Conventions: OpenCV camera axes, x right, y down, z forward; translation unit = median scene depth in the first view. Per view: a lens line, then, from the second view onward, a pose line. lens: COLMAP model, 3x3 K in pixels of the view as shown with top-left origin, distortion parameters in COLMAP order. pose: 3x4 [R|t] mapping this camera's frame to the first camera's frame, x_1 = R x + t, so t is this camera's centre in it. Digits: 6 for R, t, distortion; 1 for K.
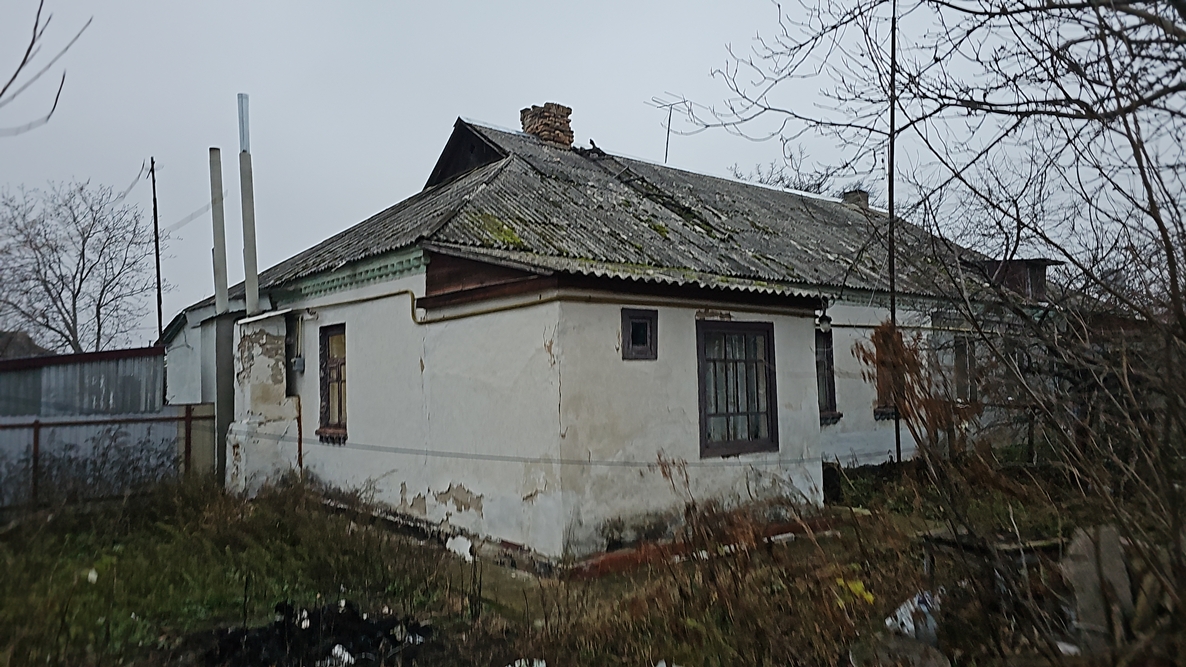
lens RADIAL K [[770.5, 0, 569.0], [0, 770.5, 332.5], [0, 0, 1]] dist [0.104667, -0.119942]
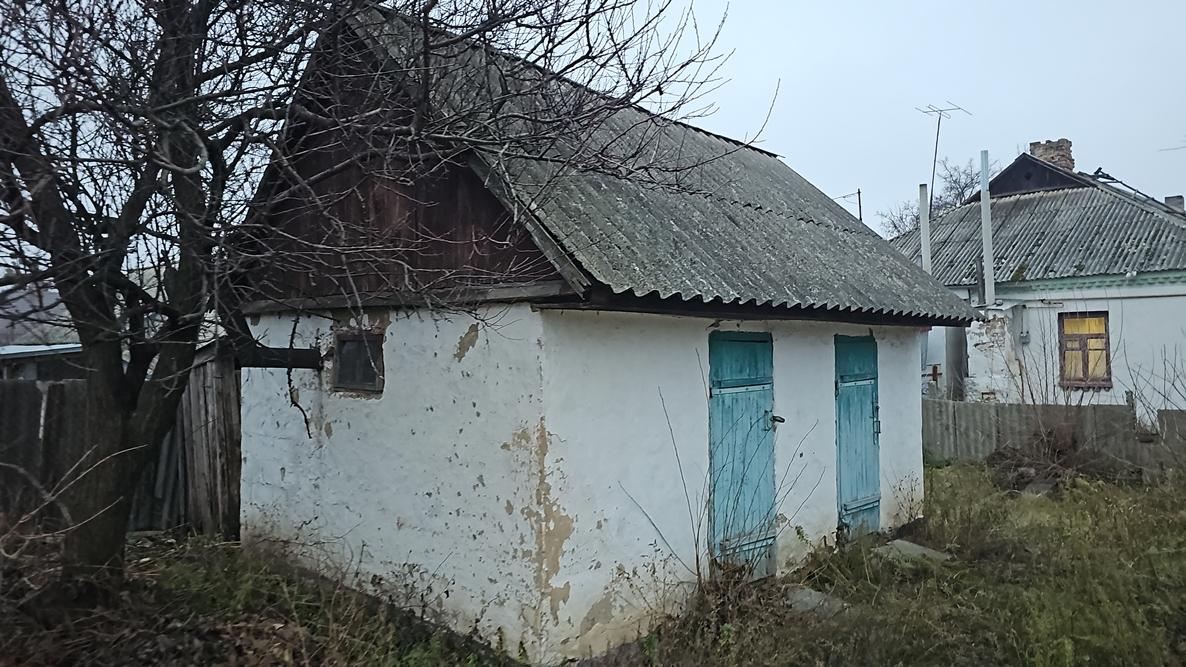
lens RADIAL K [[756.5, 0, 593.0], [0, 756.5, 333.5], [0, 0, 1]] dist [-0.000376, -0.000415]
pose [[0.999813, 0.001737, 0.019238, -1.351895], [-0.002610, 0.998963, 0.045459, -0.033689], [-0.019139, -0.045501, 0.998781, -0.453318]]
